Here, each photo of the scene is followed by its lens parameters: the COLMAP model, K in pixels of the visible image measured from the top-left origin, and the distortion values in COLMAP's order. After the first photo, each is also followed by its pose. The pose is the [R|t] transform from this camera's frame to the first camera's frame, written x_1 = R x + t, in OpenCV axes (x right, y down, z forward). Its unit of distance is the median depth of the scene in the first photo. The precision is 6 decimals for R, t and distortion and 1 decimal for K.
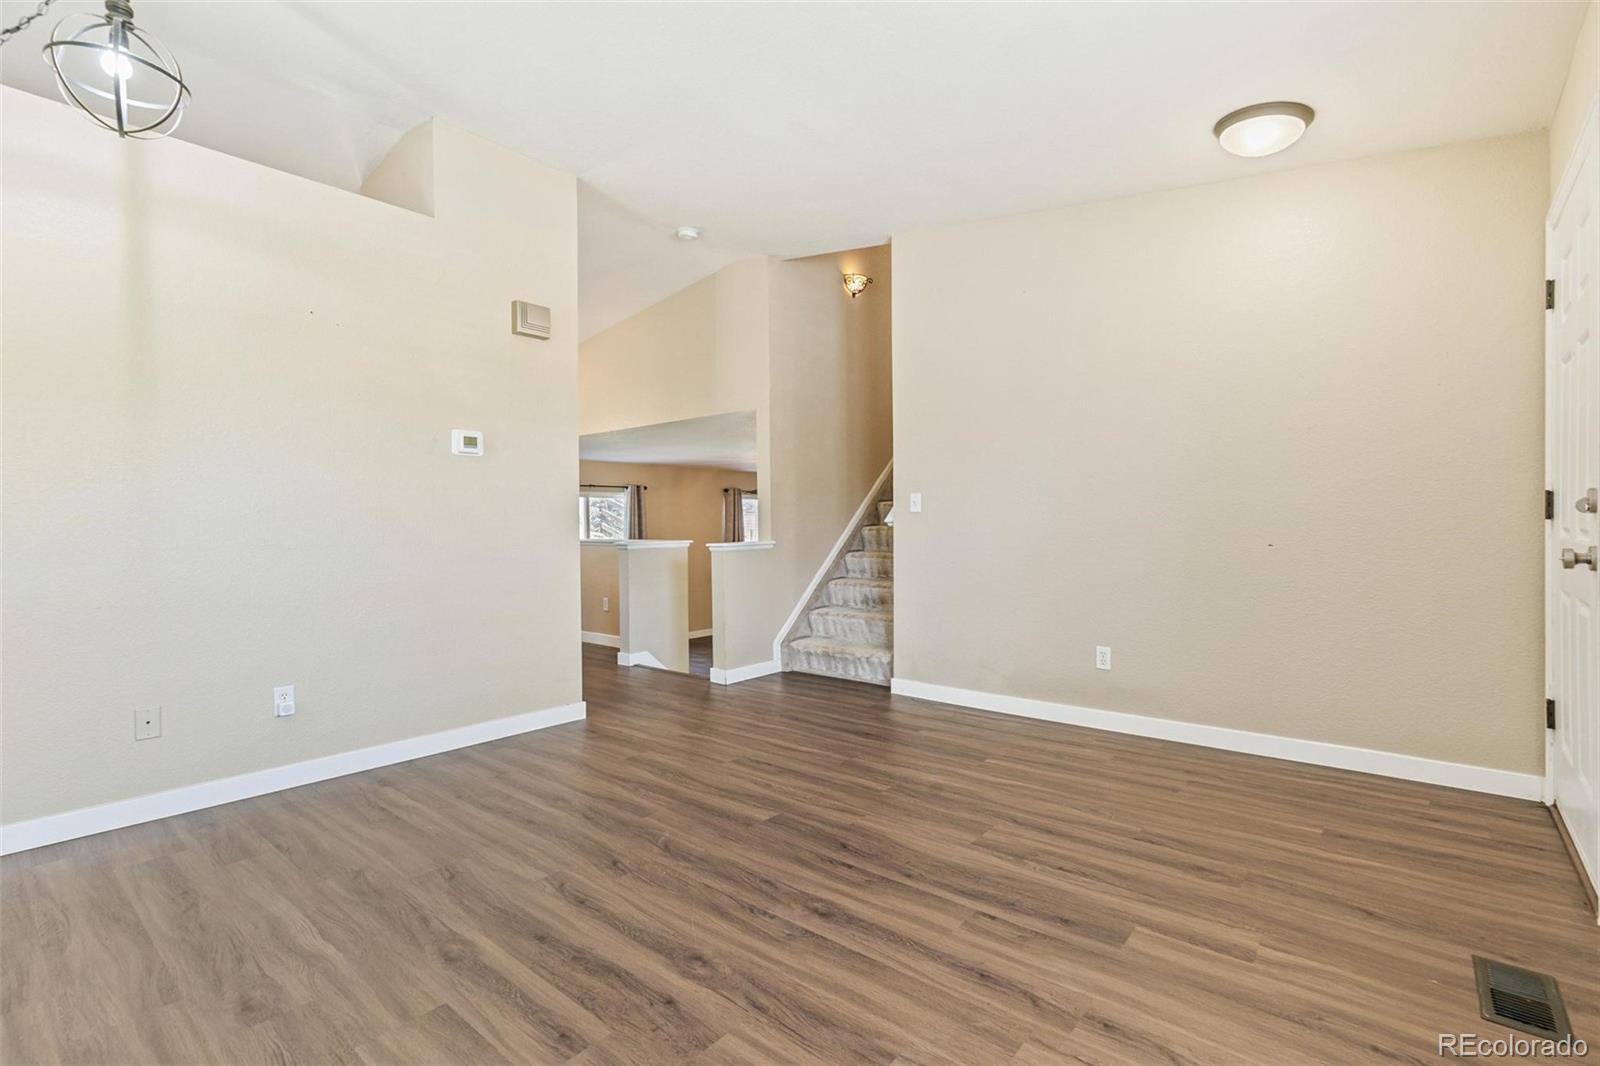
lens RADIAL K [[736.2, 0, 800.0], [0, 736.2, 533.0], [0, 0, 1]] dist [0.001003, 0.000071]
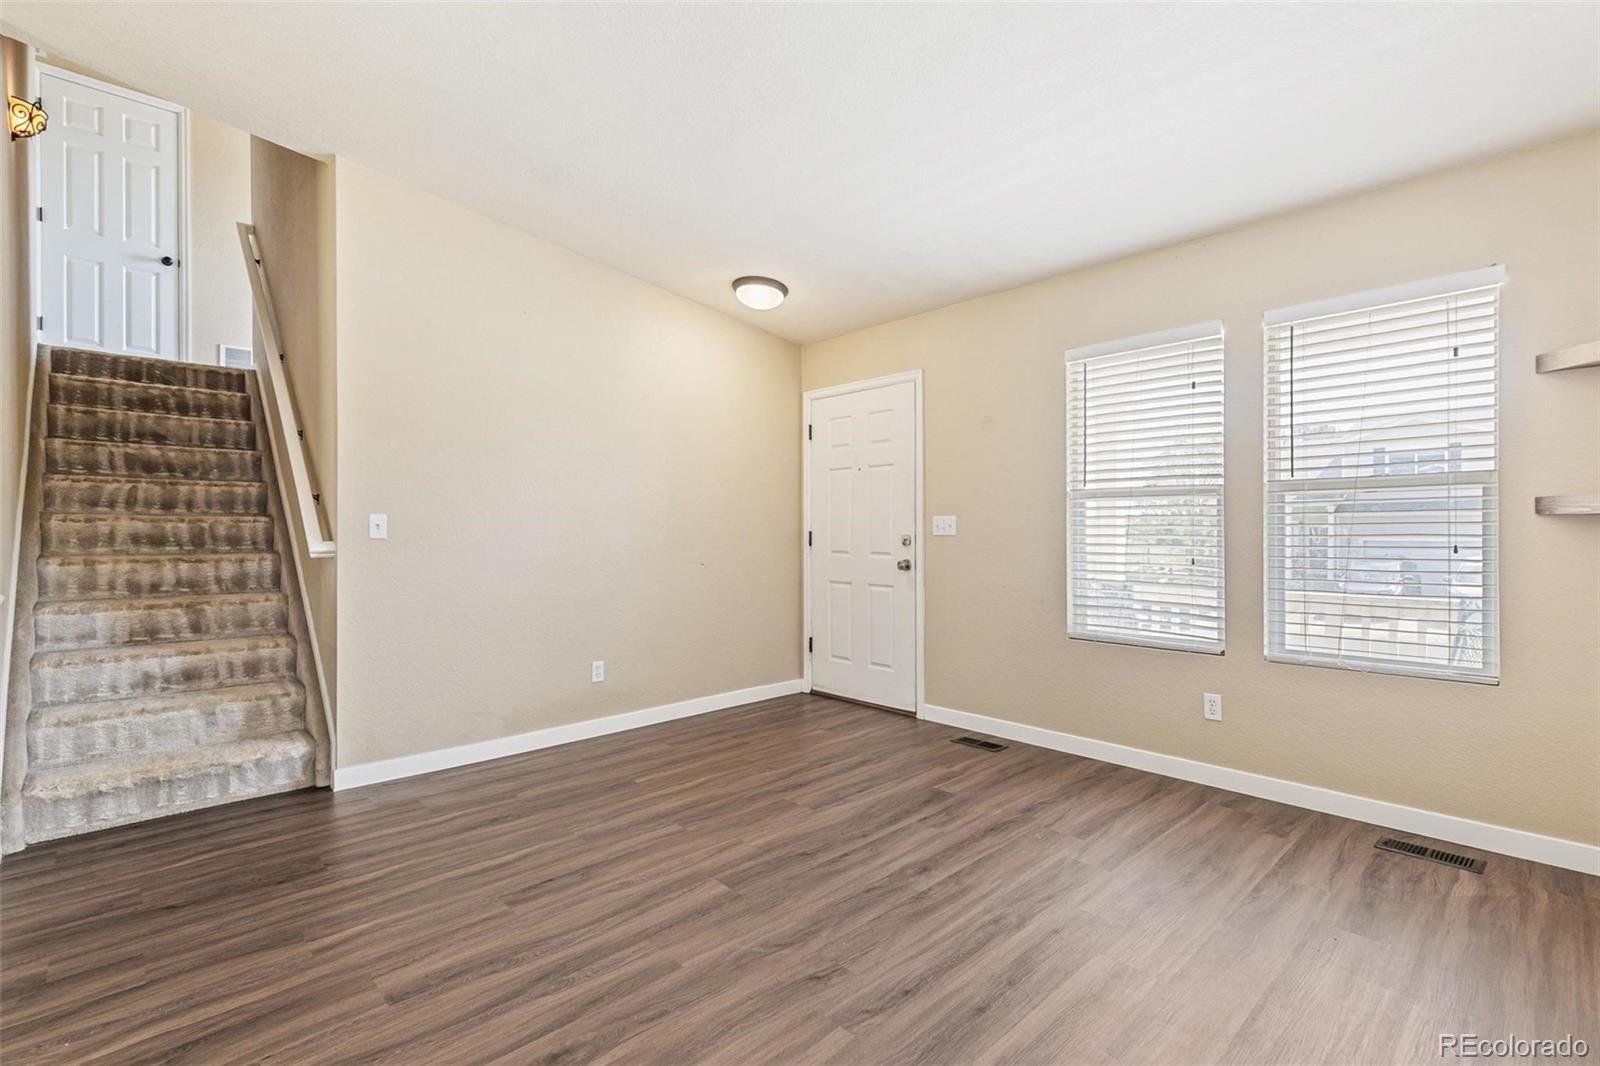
lens RADIAL K [[763.6, 0, 797.5], [0, 763.6, 526.1], [0, 0, 1]] dist [0.004667, -0.000585]
pose [[0.095896, 0.009394, 0.995347, -0.852231], [0.012859, 0.999860, -0.010676, -0.038823], [-0.995308, 0.013823, 0.095761, 0.711894]]
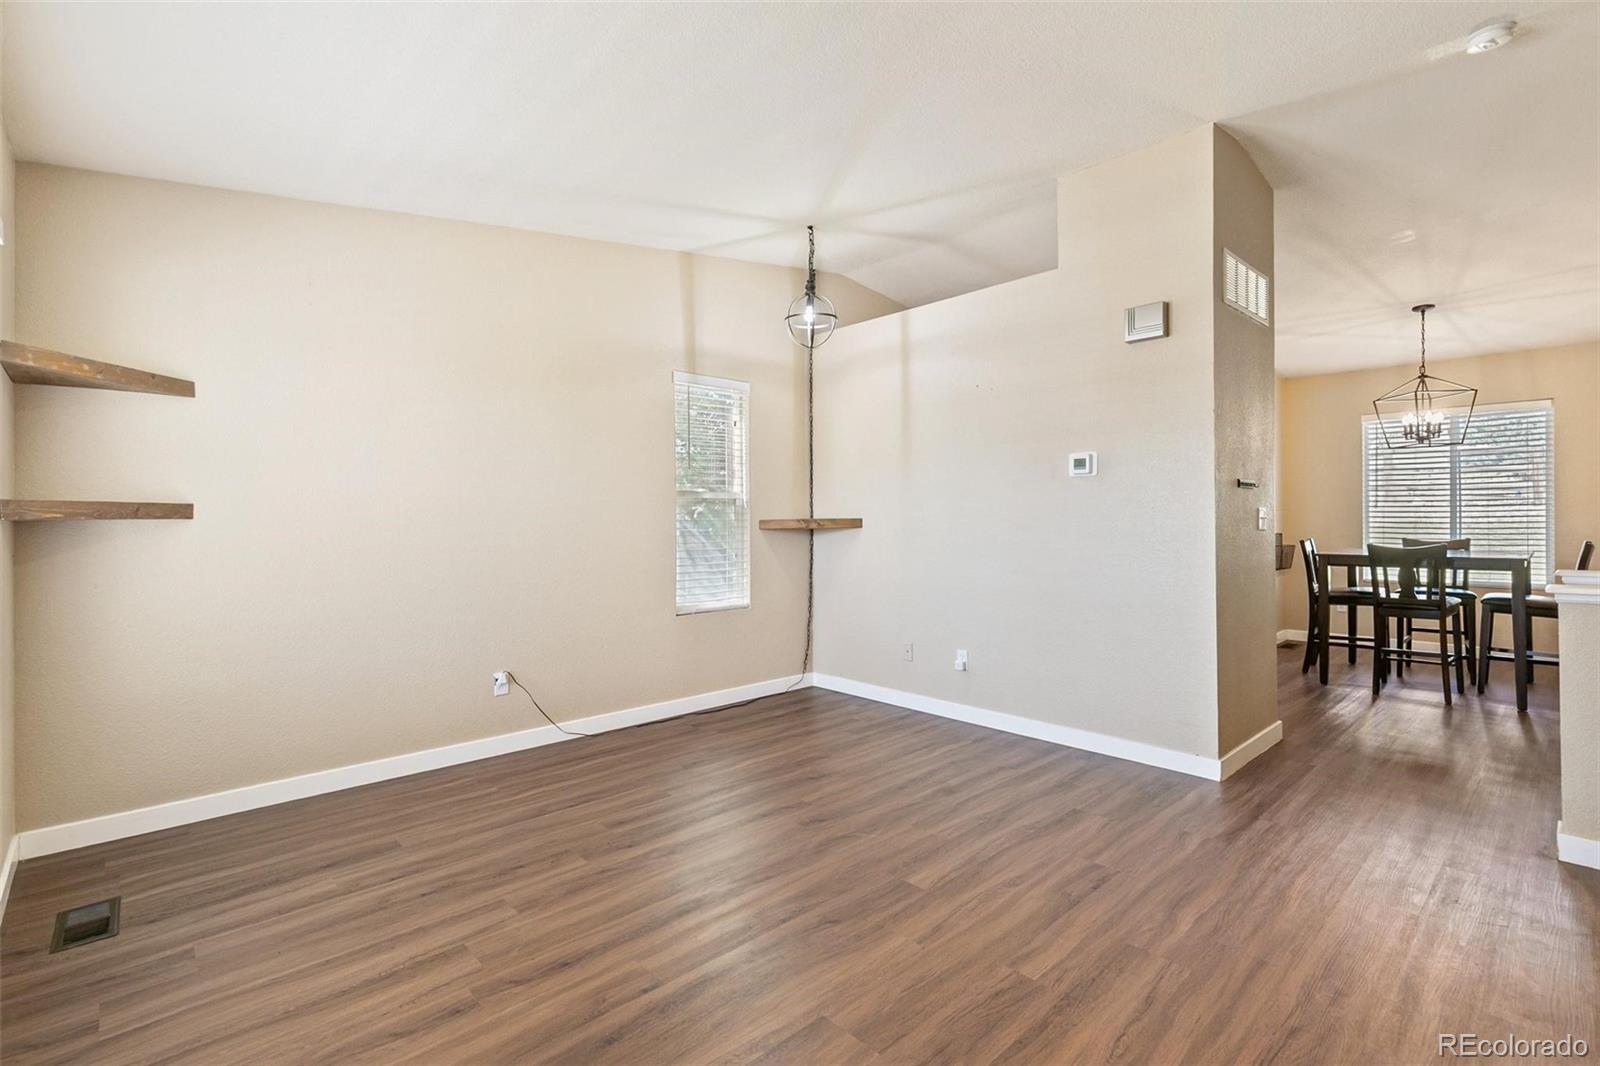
lens RADIAL K [[722.7, 0, 789.5], [0, 722.7, 507.4], [0, 0, 1]] dist [0.000472, -0.000111]
pose [[-0.116528, -0.008422, -0.993152, 0.753691], [-0.001860, 0.999964, -0.008262, -0.058555], [0.993186, 0.000884, -0.116540, 0.834480]]
